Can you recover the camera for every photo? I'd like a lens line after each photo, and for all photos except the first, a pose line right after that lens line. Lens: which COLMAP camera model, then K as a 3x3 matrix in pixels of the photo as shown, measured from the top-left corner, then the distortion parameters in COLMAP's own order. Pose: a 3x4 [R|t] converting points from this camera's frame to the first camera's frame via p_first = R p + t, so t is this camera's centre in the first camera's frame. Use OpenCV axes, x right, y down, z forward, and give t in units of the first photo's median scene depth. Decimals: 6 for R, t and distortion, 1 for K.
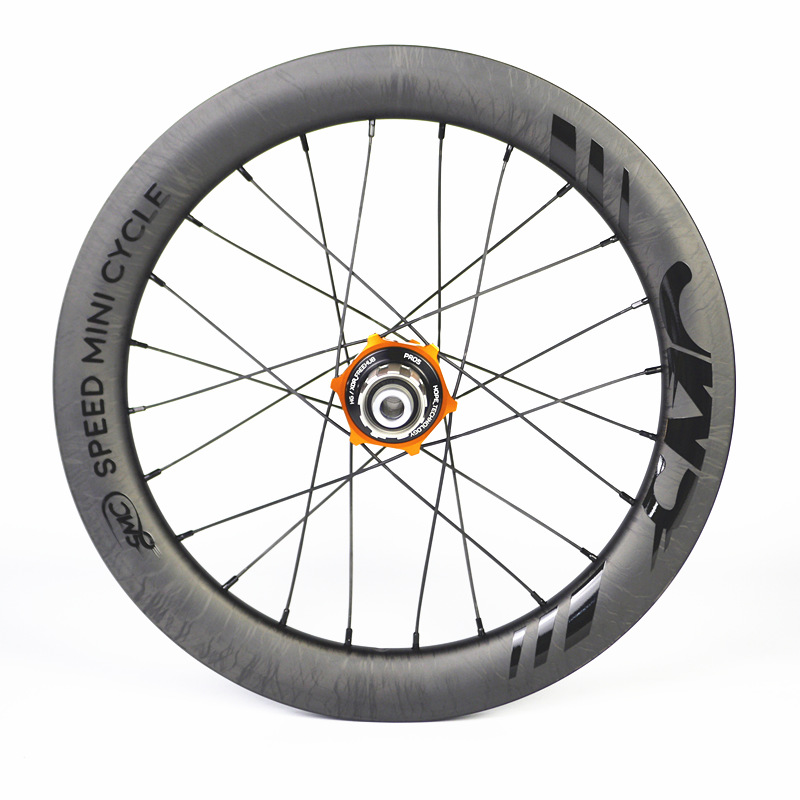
lens RADIAL K [[1628.0, 0, 396.6], [0, 1628.0, 420.6], [0, 0, 1]] dist [0.050991, 0.000000]
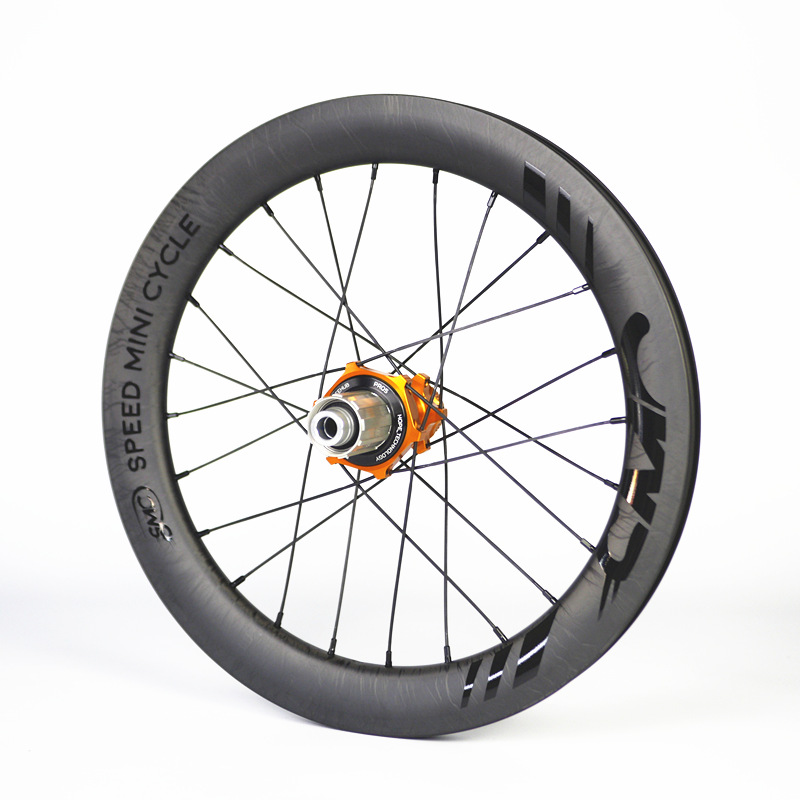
lens RADIAL K [[1628.0, 0, 401.6], [0, 1628.0, 403.8], [0, 0, 1]] dist [0.050991, 0.000000]
pose [[0.921603, 0.083212, -0.379110, 0.414842], [-0.101081, 0.994500, -0.027439, 0.000021], [0.374741, 0.063608, 0.924945, 0.026123]]
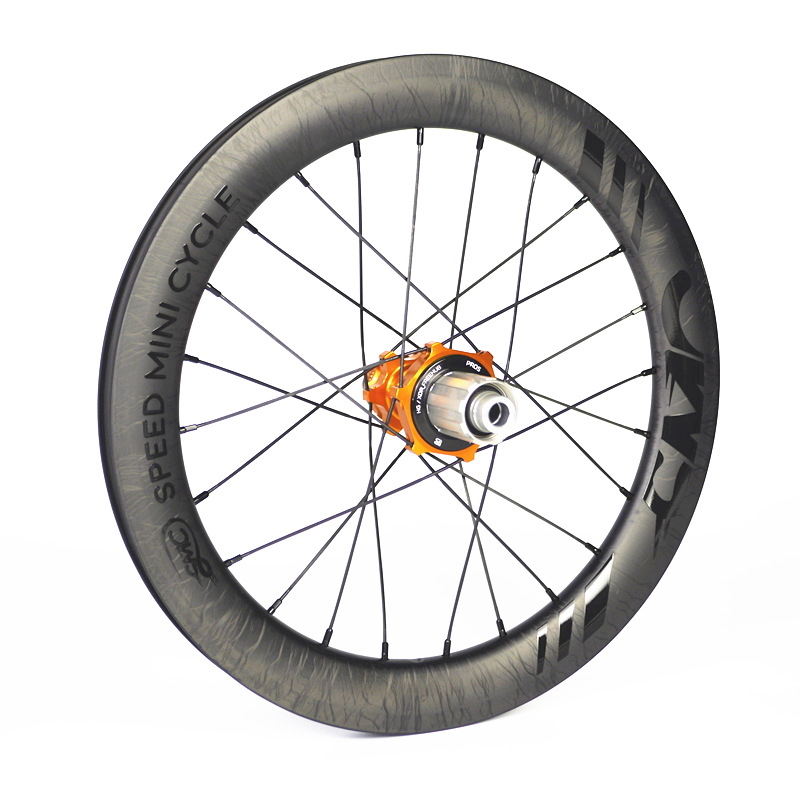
lens RADIAL K [[1628.0, 0, 399.4], [0, 1628.0, 401.7], [0, 0, 1]] dist [0.050991, 0.000000]
pose [[0.889580, -0.034295, 0.455490, -0.481512], [0.042972, 0.999038, -0.008704, -0.008906], [-0.454754, 0.027317, 0.890198, 0.120098]]
